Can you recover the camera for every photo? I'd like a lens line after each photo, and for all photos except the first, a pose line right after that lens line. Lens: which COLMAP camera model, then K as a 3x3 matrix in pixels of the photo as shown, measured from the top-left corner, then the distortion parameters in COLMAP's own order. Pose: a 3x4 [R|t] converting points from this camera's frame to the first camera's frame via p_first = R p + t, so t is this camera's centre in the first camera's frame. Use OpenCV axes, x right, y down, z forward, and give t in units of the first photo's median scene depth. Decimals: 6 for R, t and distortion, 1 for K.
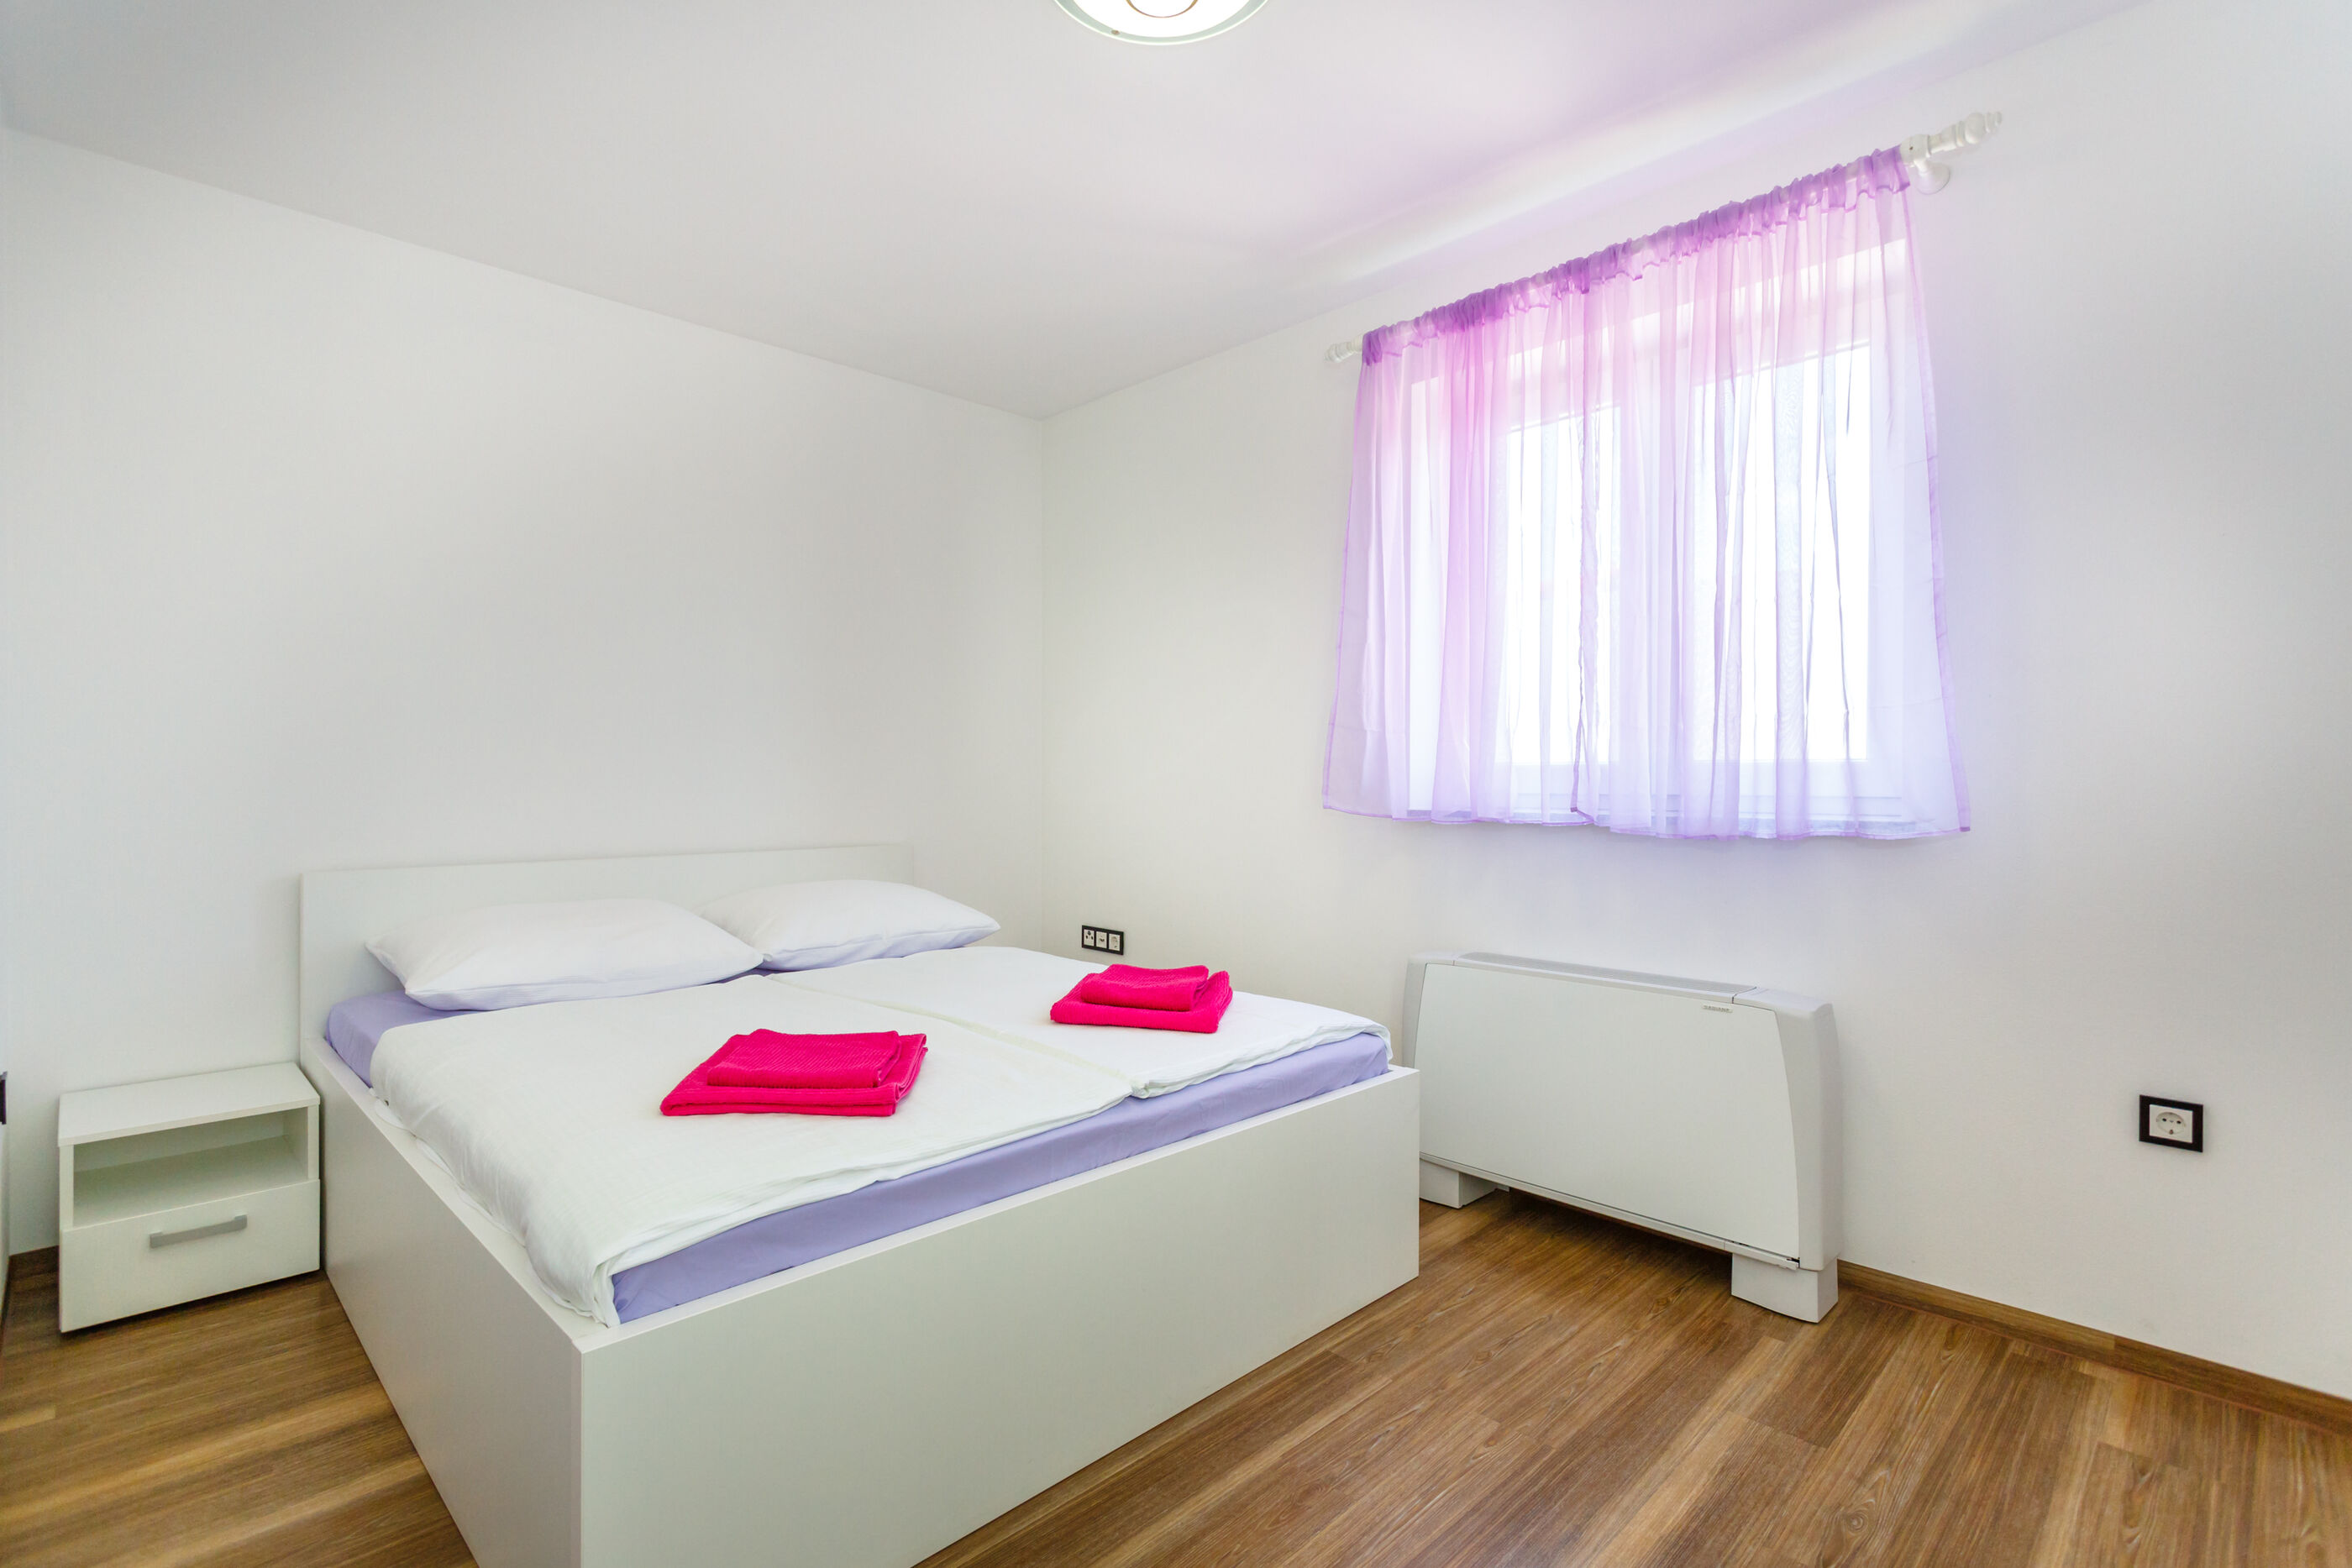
lens RADIAL K [[1098.4, 0, 1191.4], [0, 1098.4, 783.2], [0, 0, 1]] dist [0.000961, 0.003880]
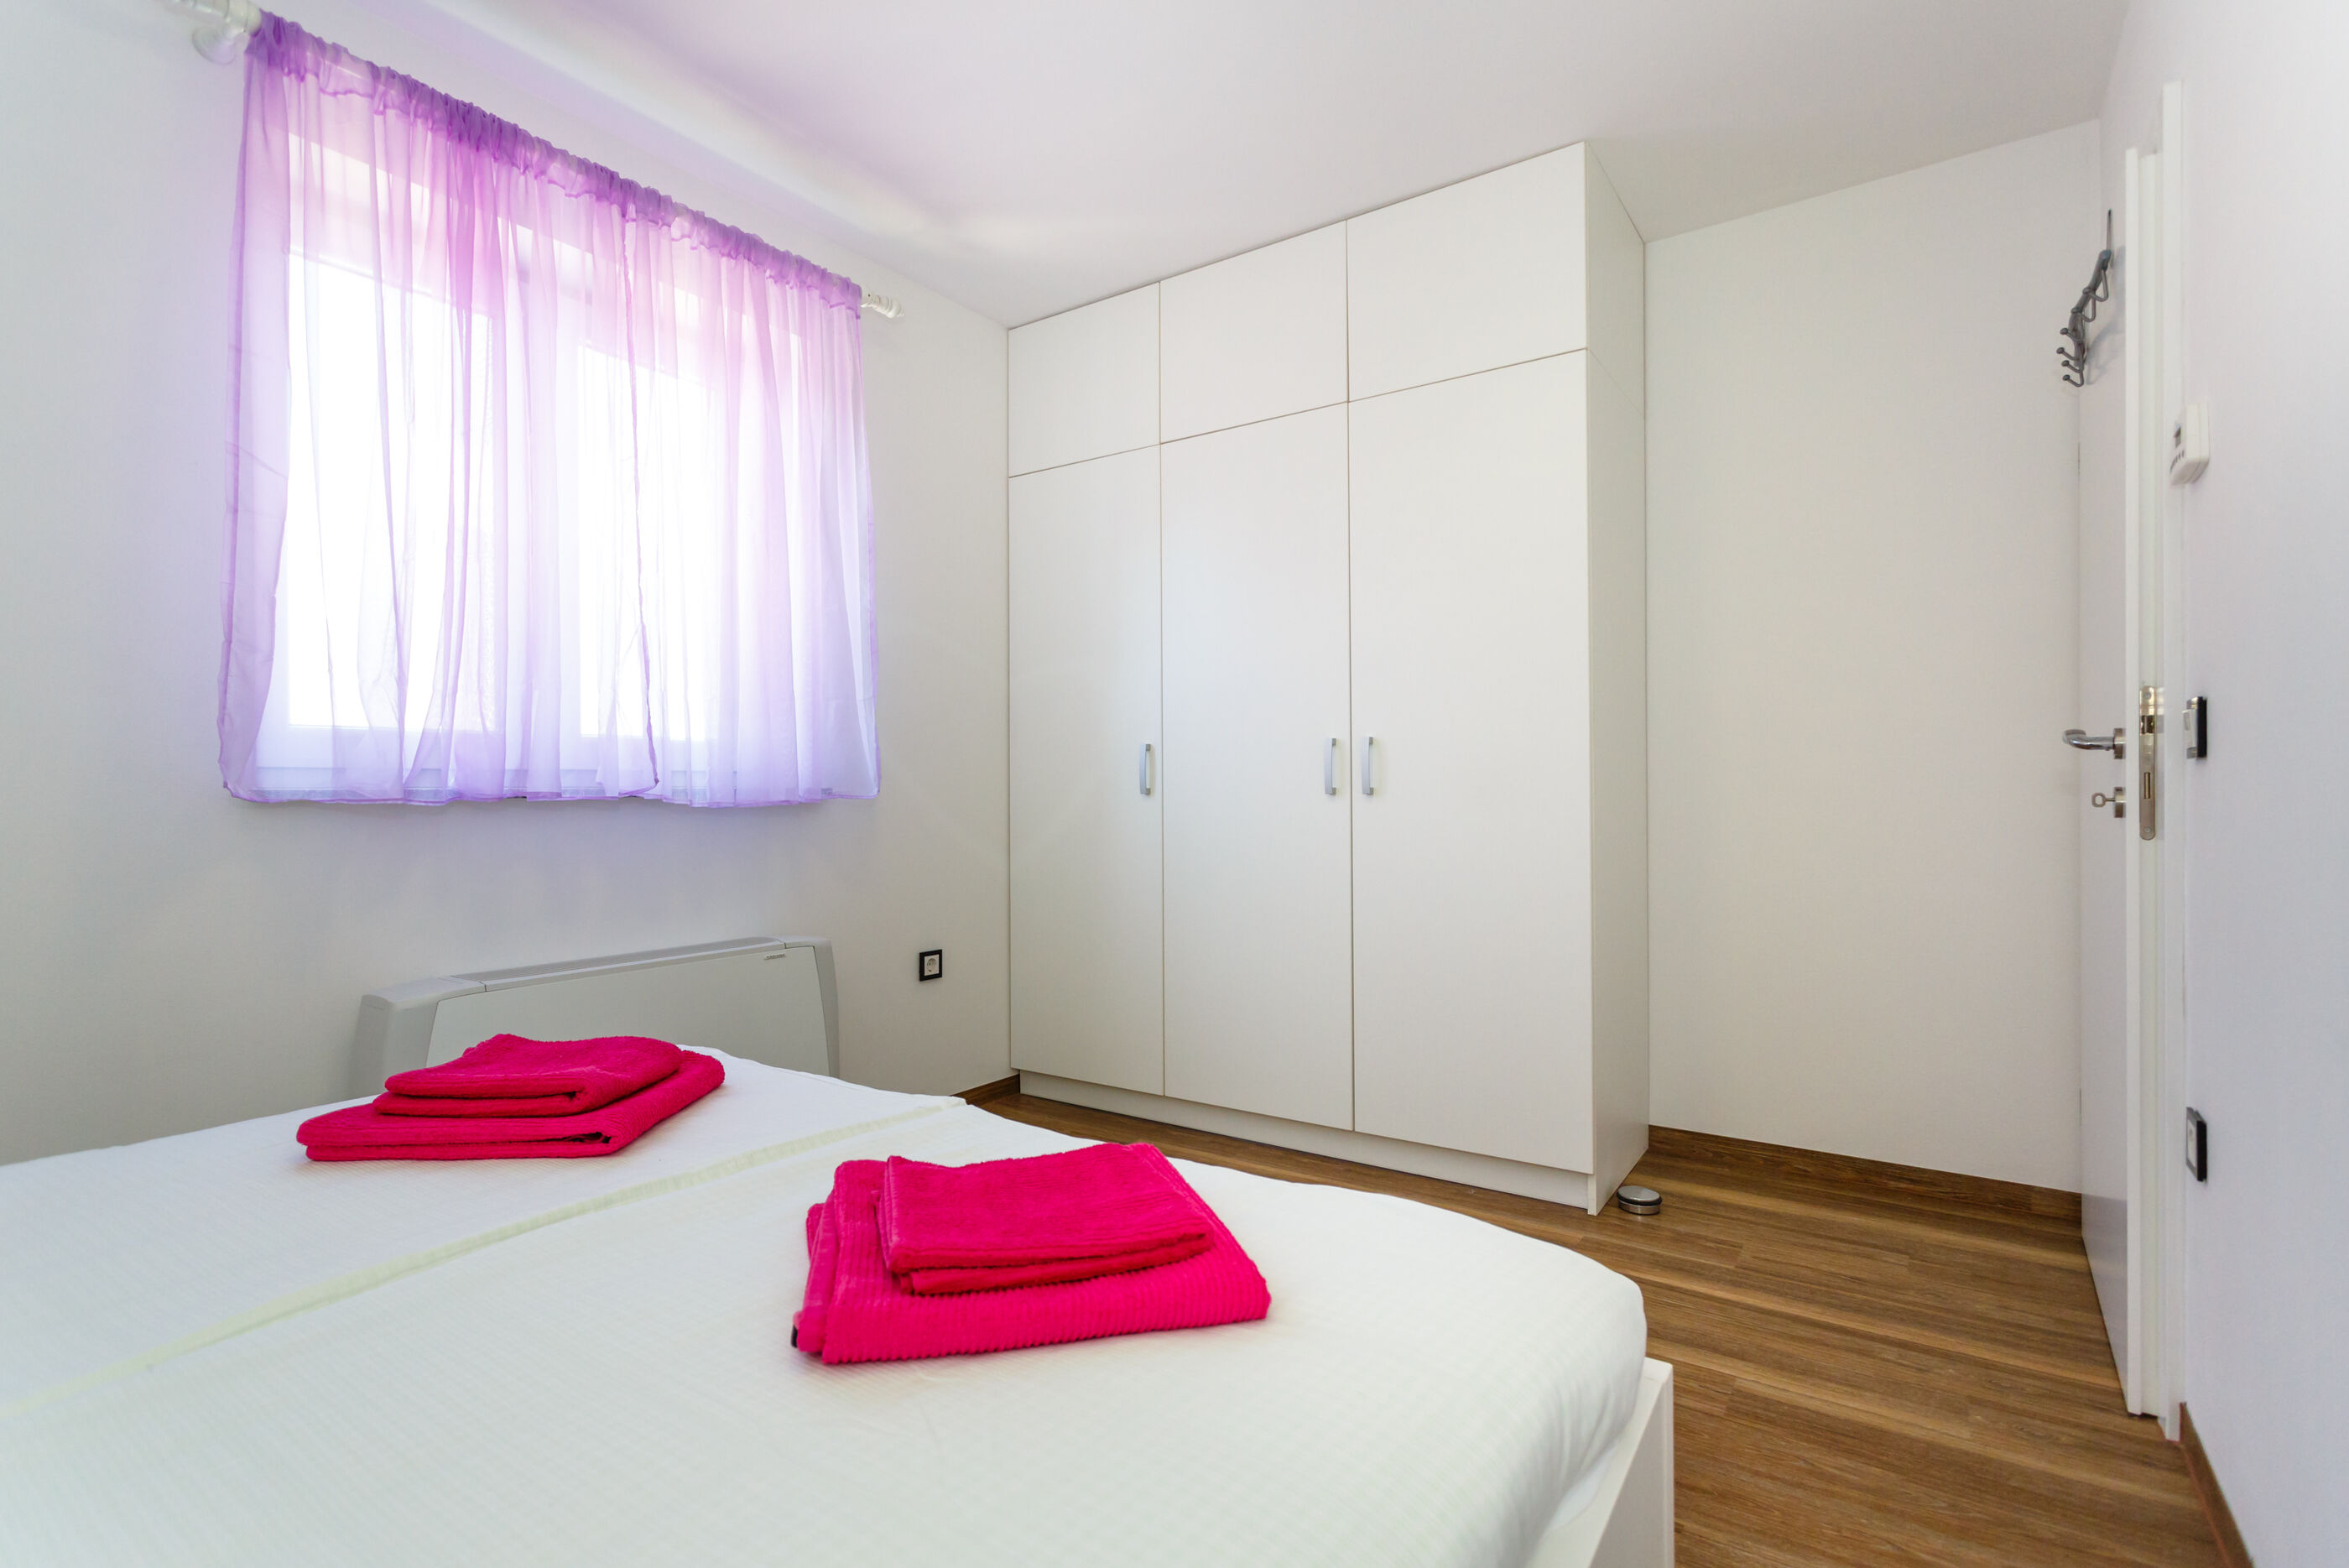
lens RADIAL K [[1097.1, 0, 1189.9], [0, 1097.1, 783.2], [0, 0, 1]] dist [0.000961, 0.003880]
pose [[-0.191003, -0.015524, 0.981467, -0.682370], [-0.007878, 0.999867, 0.014281, 0.003830], [-0.981558, -0.005004, -0.191100, 0.773992]]
